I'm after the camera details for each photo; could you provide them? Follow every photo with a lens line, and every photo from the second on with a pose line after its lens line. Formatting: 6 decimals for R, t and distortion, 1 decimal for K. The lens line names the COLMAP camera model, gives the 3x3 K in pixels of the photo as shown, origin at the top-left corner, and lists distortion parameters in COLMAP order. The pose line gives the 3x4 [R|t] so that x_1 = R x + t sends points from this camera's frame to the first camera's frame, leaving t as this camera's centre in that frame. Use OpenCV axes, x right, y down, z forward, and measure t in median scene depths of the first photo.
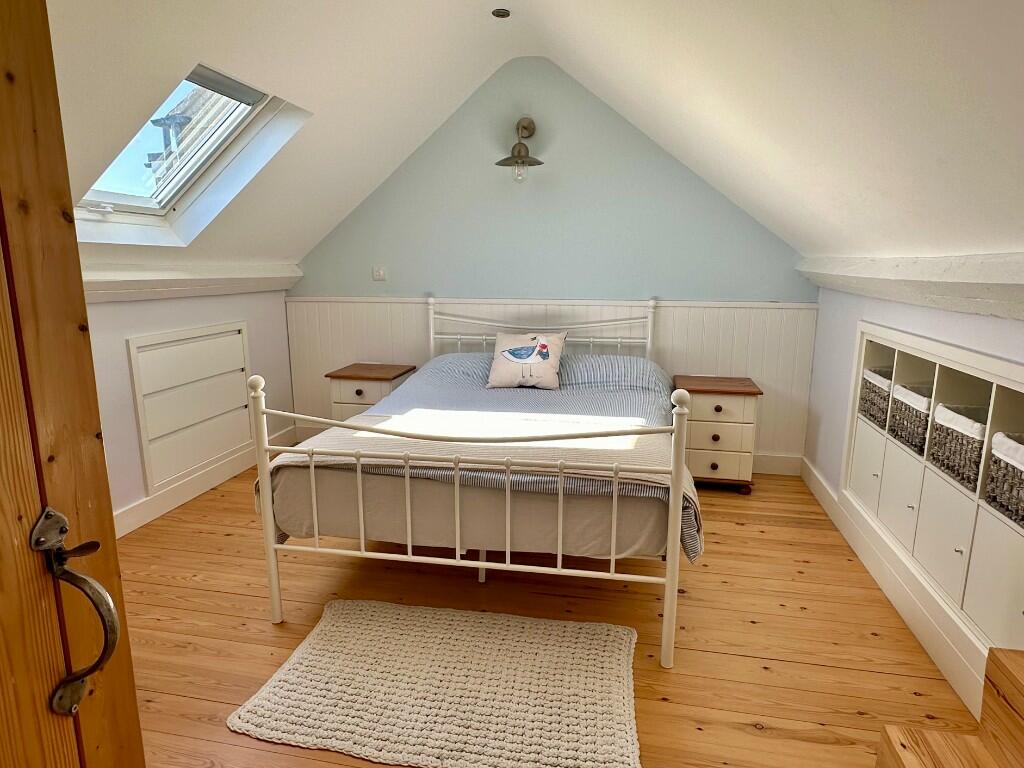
lens RADIAL K [[596.8, 0, 512.0], [0, 596.8, 384.0], [0, 0, 1]] dist [-0.005466, -0.000313]
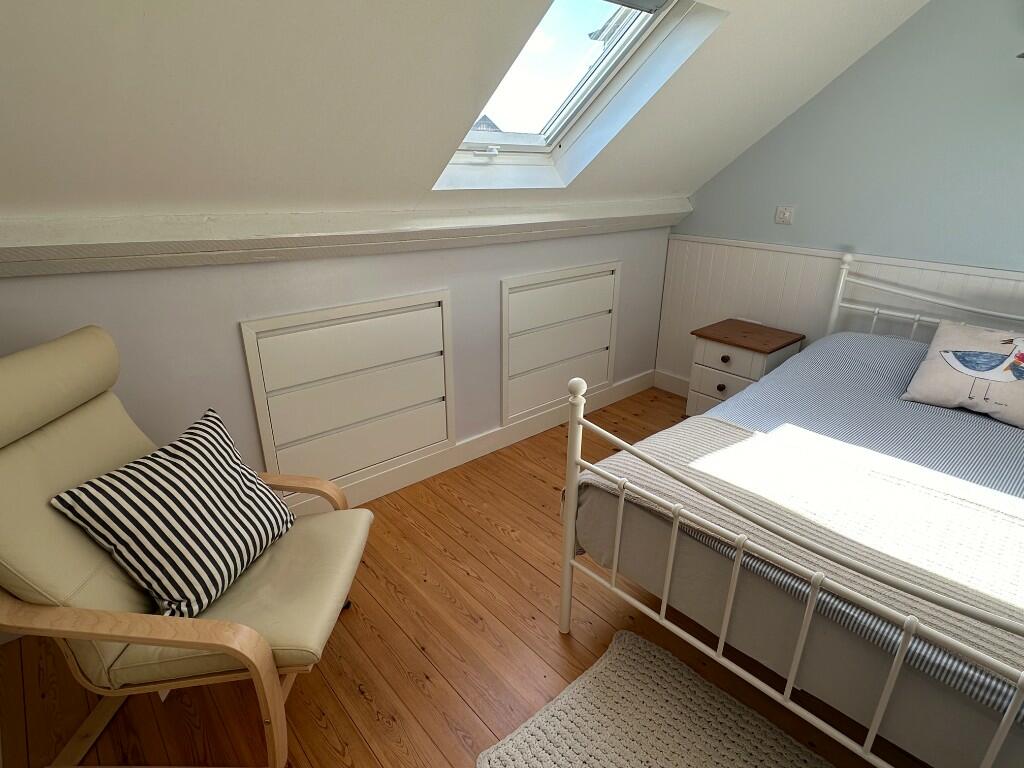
lens RADIAL K [[565.4, 0, 512.0], [0, 565.4, 384.0], [0, 0, 1]] dist [-0.000423, -0.000942]
pose [[0.789285, 0.233667, -0.567828, -0.037135], [-0.135181, 0.968198, 0.210522, -0.108329], [0.598962, -0.089402, 0.795771, 0.217472]]
